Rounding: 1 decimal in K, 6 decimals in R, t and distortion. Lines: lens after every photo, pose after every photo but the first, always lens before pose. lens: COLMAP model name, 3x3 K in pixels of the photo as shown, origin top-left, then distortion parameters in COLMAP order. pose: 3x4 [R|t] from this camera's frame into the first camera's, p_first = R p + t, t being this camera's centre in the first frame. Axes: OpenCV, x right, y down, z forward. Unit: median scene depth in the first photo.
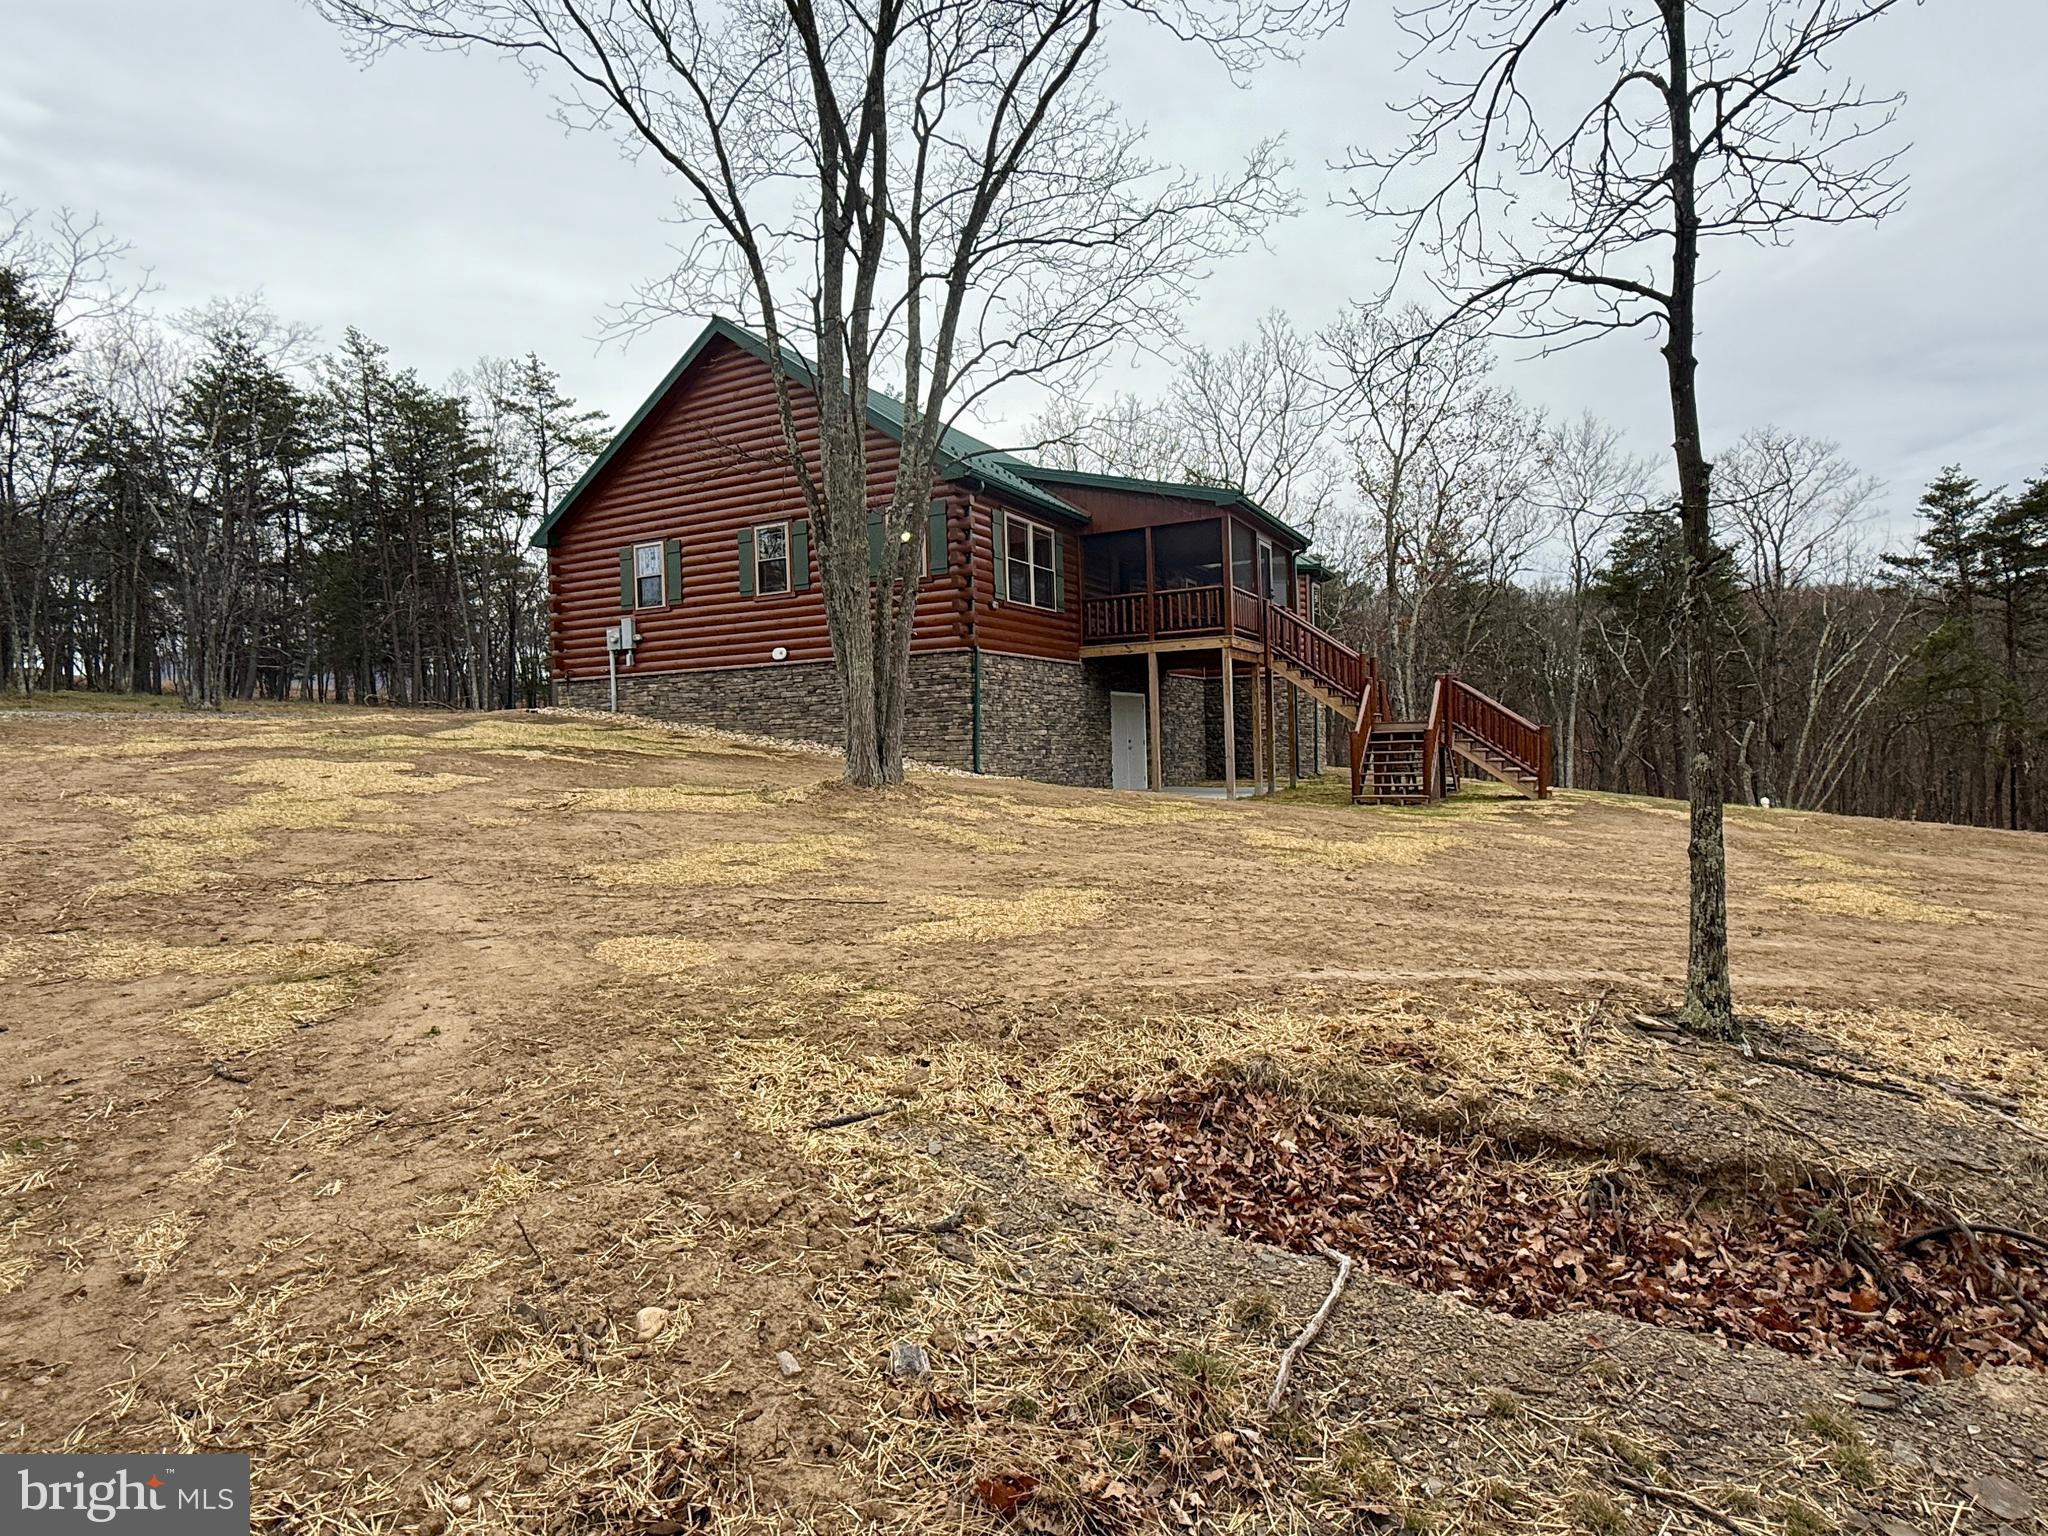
lens RADIAL K [[1087.6, 0, 1025.6], [0, 1087.6, 779.5], [0, 0, 1]] dist [0.001457, -0.000080]
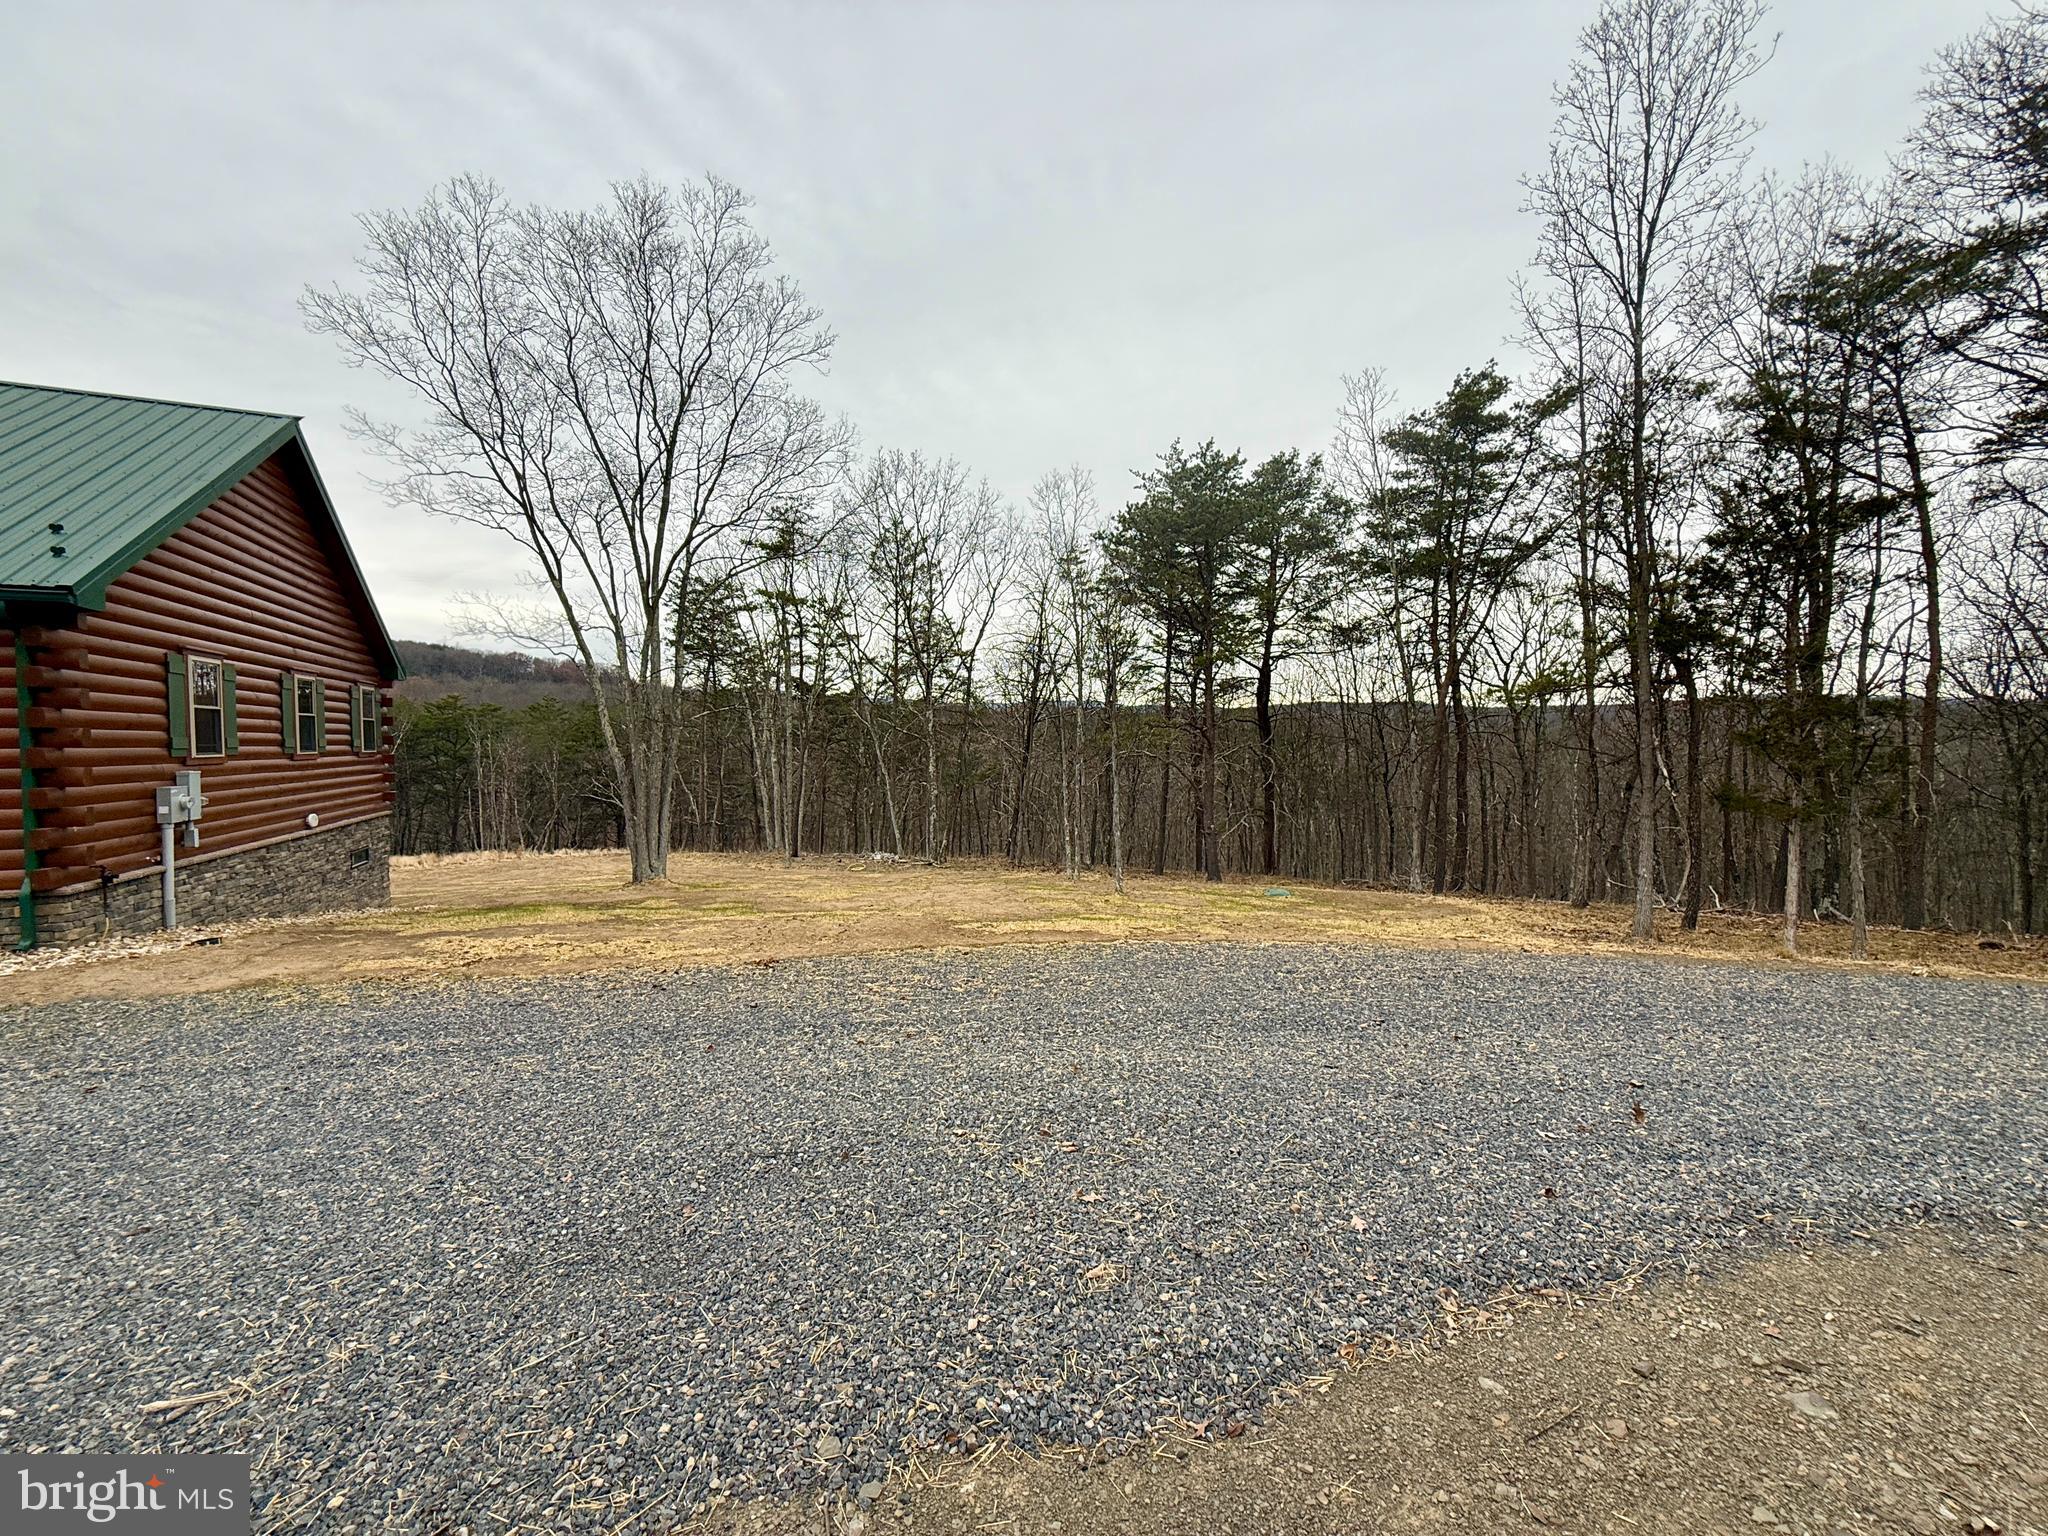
lens RADIAL K [[816.4, 0, 1030.9], [0, 816.4, 765.9], [0, 0, 1]] dist [0.000862, 0.000055]
pose [[-0.777806, 0.014678, 0.628333, -1.028091], [0.047878, 0.998206, 0.035949, -0.144527], [-0.626678, 0.058044, -0.777113, 1.062691]]
